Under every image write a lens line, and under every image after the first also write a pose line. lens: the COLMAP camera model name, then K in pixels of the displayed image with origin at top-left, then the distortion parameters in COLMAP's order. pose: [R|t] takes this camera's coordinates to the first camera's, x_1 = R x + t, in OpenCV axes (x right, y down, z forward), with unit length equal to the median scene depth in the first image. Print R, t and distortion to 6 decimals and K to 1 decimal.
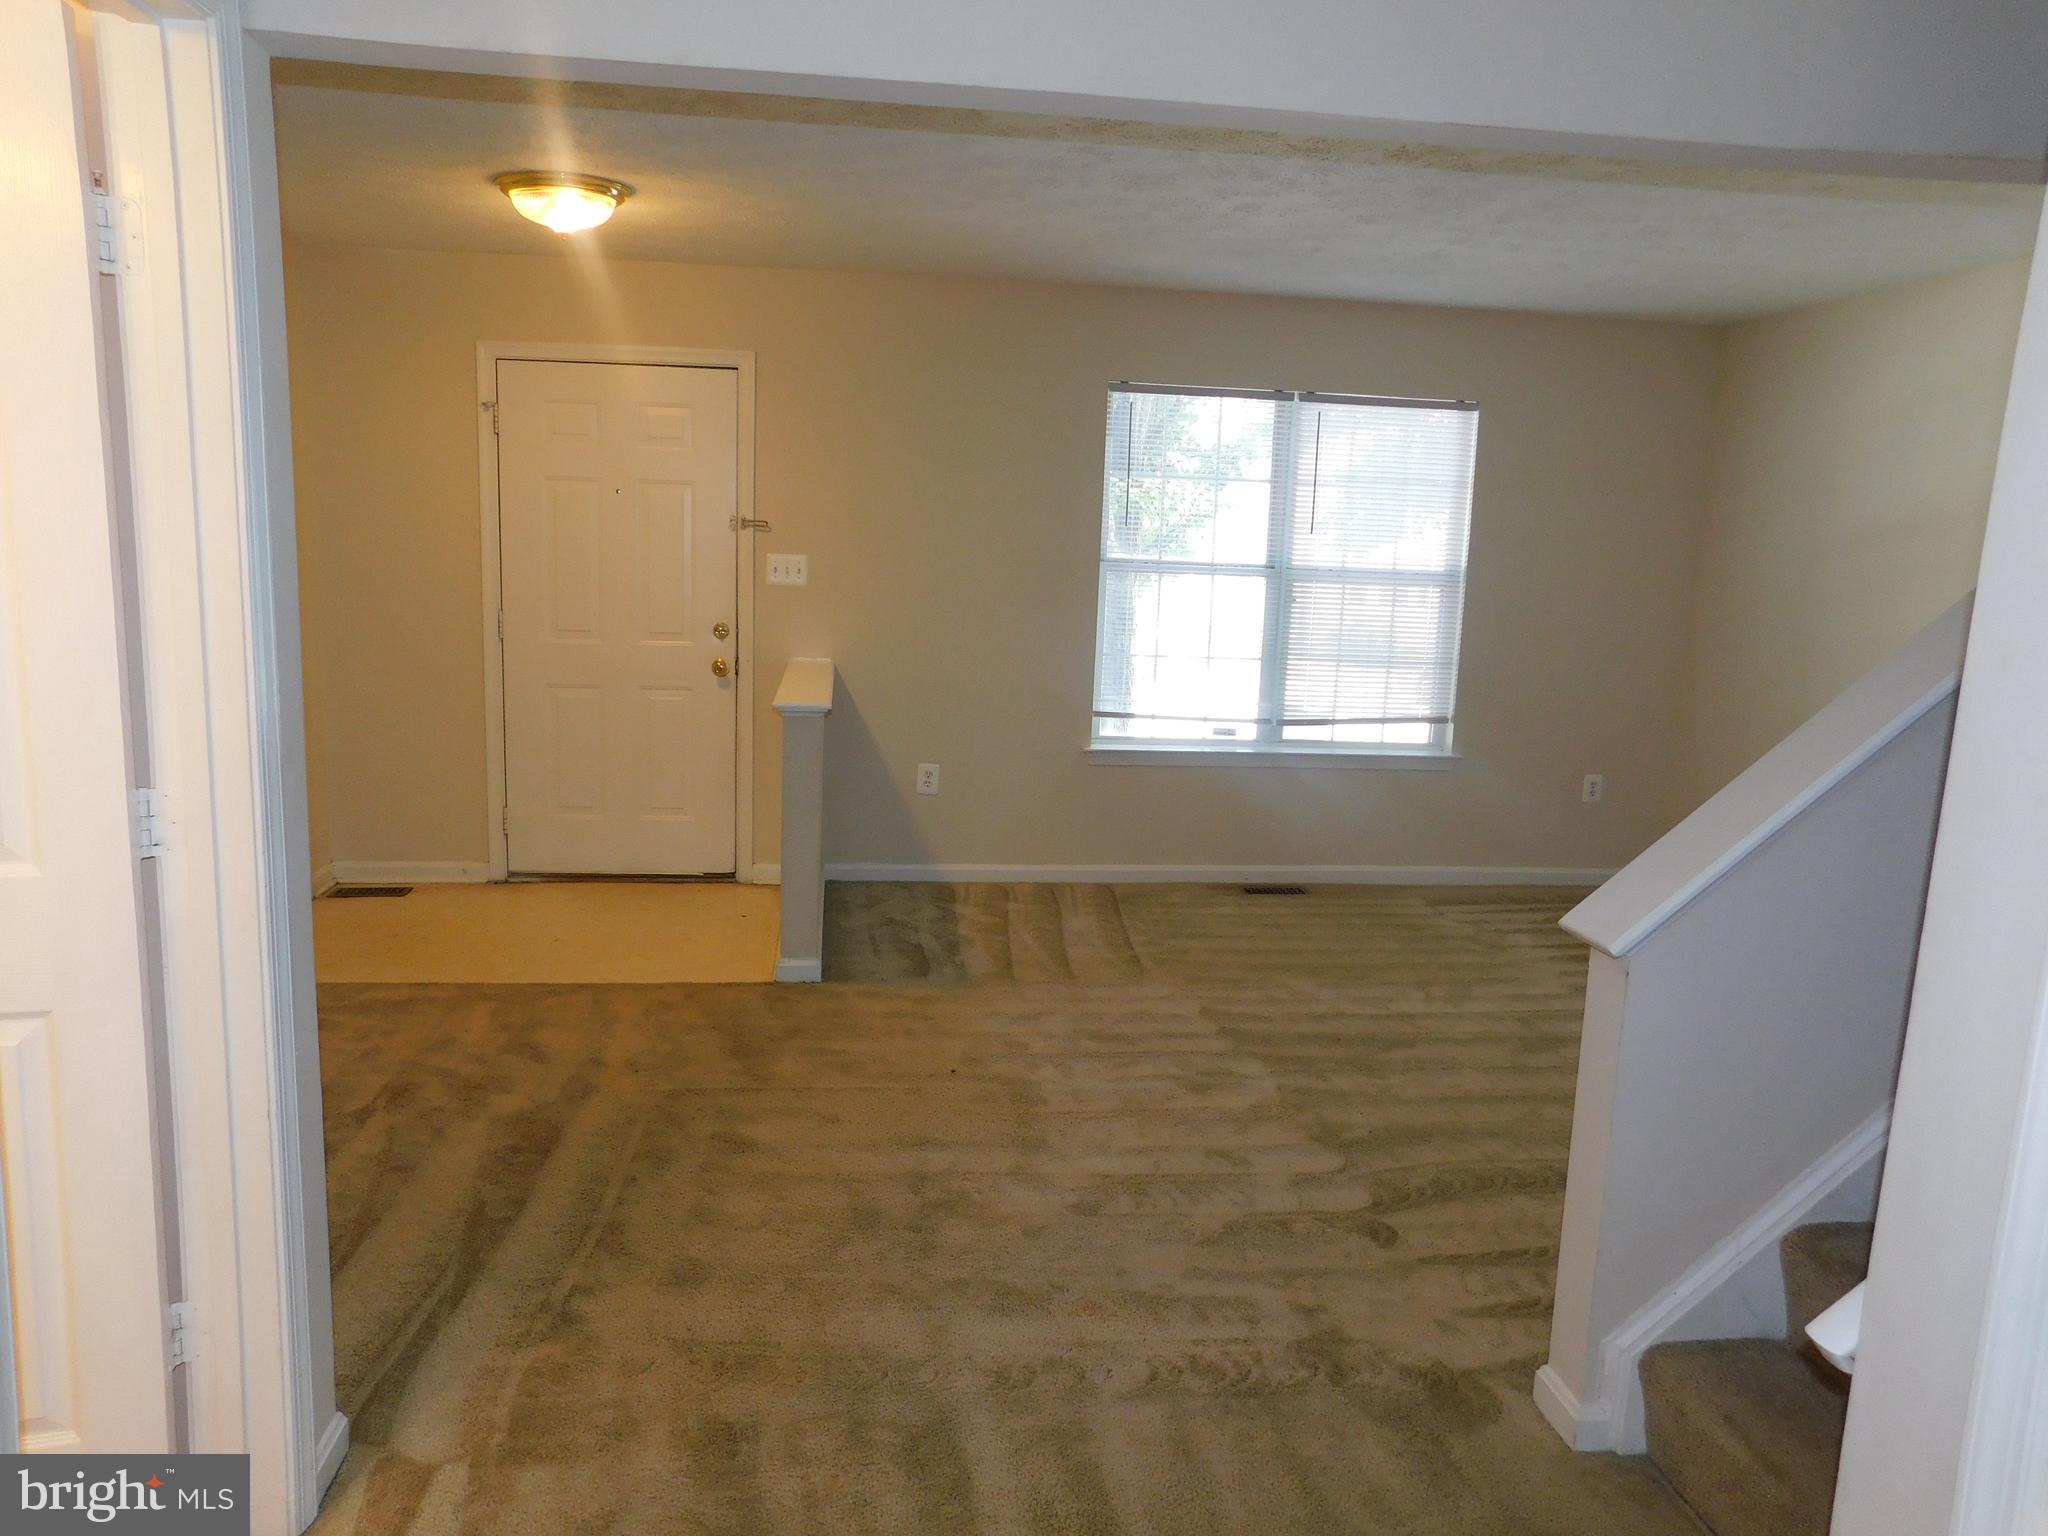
lens RADIAL K [[1467.2, 0, 1024.0], [0, 1467.2, 768.0], [0, 0, 1]] dist [-0.011759, -0.002639]
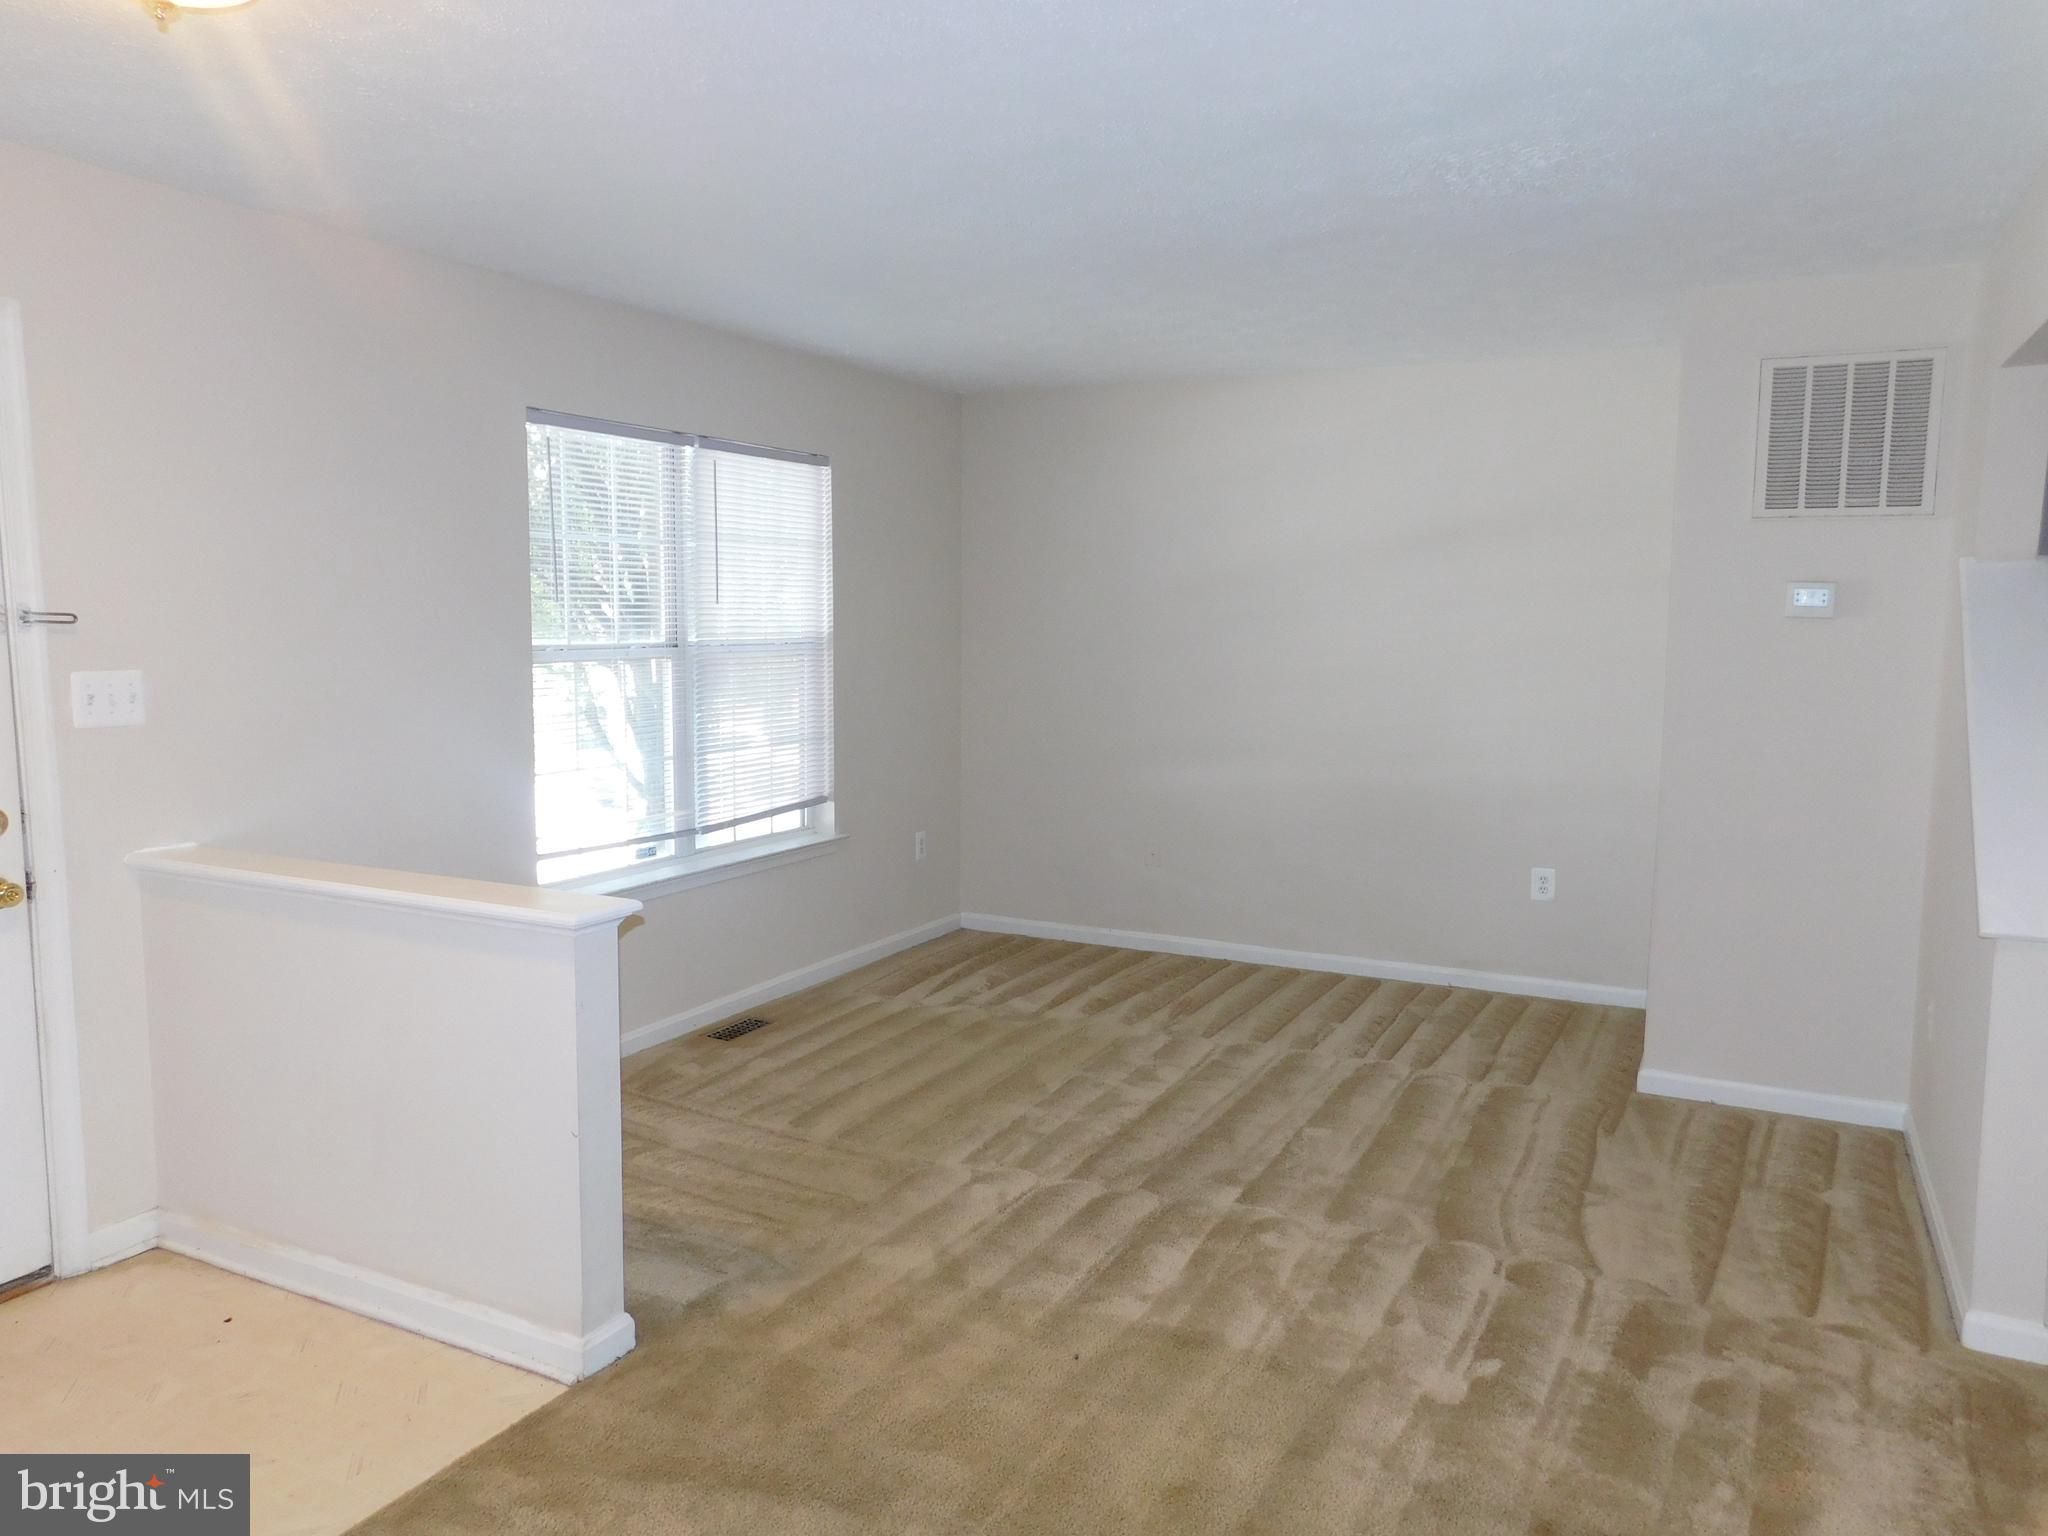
lens RADIAL K [[1467.2, 0, 1024.0], [0, 1467.2, 768.0], [0, 0, 1]] dist [-0.011759, -0.002639]
pose [[0.563672, -0.124155, 0.816615, -0.406480], [0.152839, 0.987244, 0.044599, -0.077274], [-0.811736, 0.099671, 0.575457, 0.382107]]
